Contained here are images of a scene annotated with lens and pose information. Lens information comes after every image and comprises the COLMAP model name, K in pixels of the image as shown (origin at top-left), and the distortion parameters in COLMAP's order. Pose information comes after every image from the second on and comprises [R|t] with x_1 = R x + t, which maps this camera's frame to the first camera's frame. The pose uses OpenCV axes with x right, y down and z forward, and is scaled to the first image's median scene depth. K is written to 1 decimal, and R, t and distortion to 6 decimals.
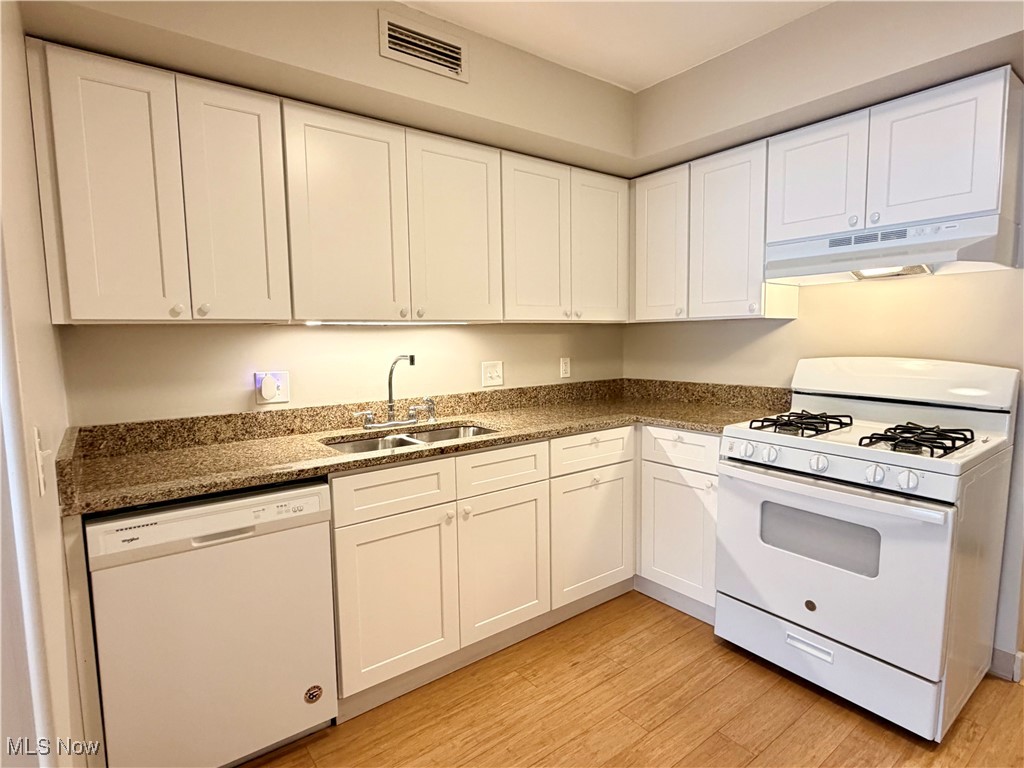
lens RADIAL K [[565.2, 0, 511.5], [0, 565.2, 380.2], [0, 0, 1]] dist [0.009000, 0.001837]
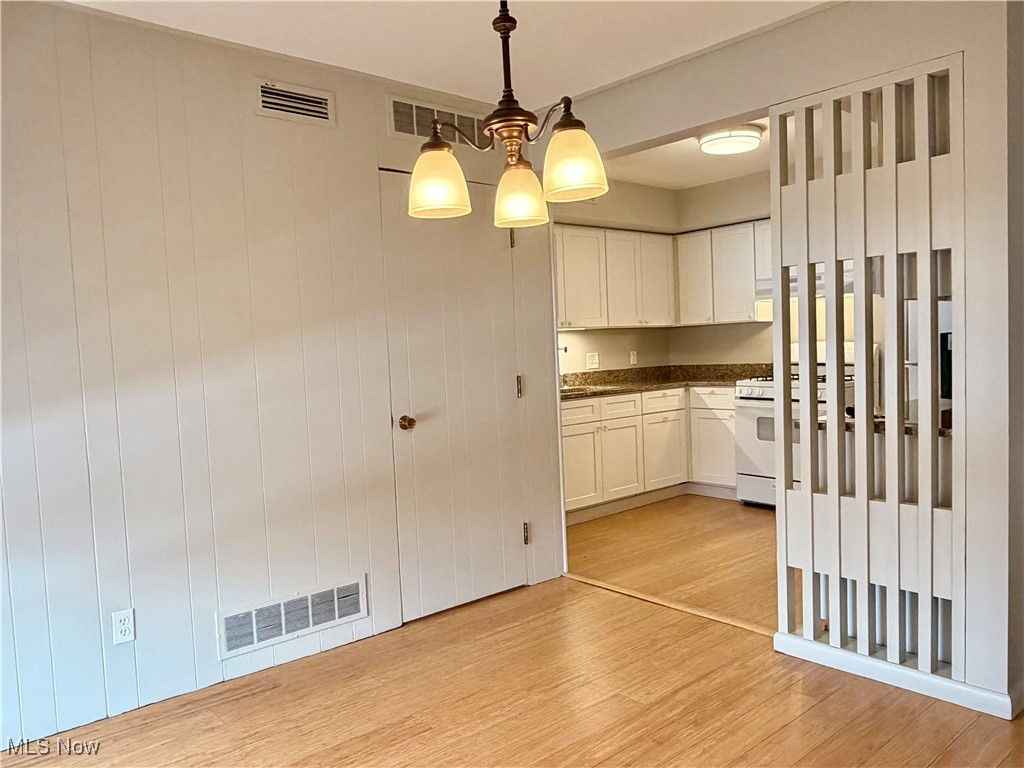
lens RADIAL K [[774.5, 0, 512.7], [0, 774.5, 383.8], [0, 0, 1]] dist [-0.003075, -0.001962]
pose [[0.997794, -0.028560, 0.059921, -0.467194], [0.030762, 0.998873, -0.036155, 0.148364], [-0.058821, 0.037919, 0.997548, -1.365574]]
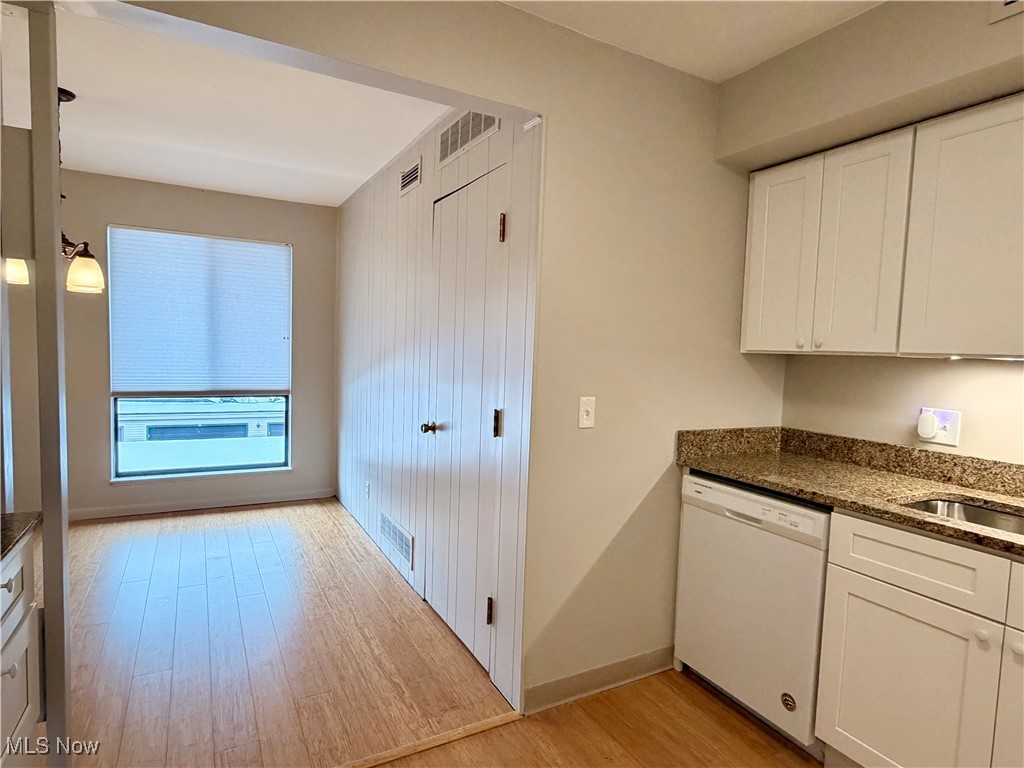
lens RADIAL K [[565.4, 0, 513.3], [0, 565.4, 382.7], [0, 0, 1]] dist [-0.002433, -0.000614]
pose [[-0.165417, 0.063329, -0.984188, 0.542600], [-0.118103, 0.989483, 0.083520, -0.048596], [0.979127, 0.130051, -0.156198, 0.426645]]
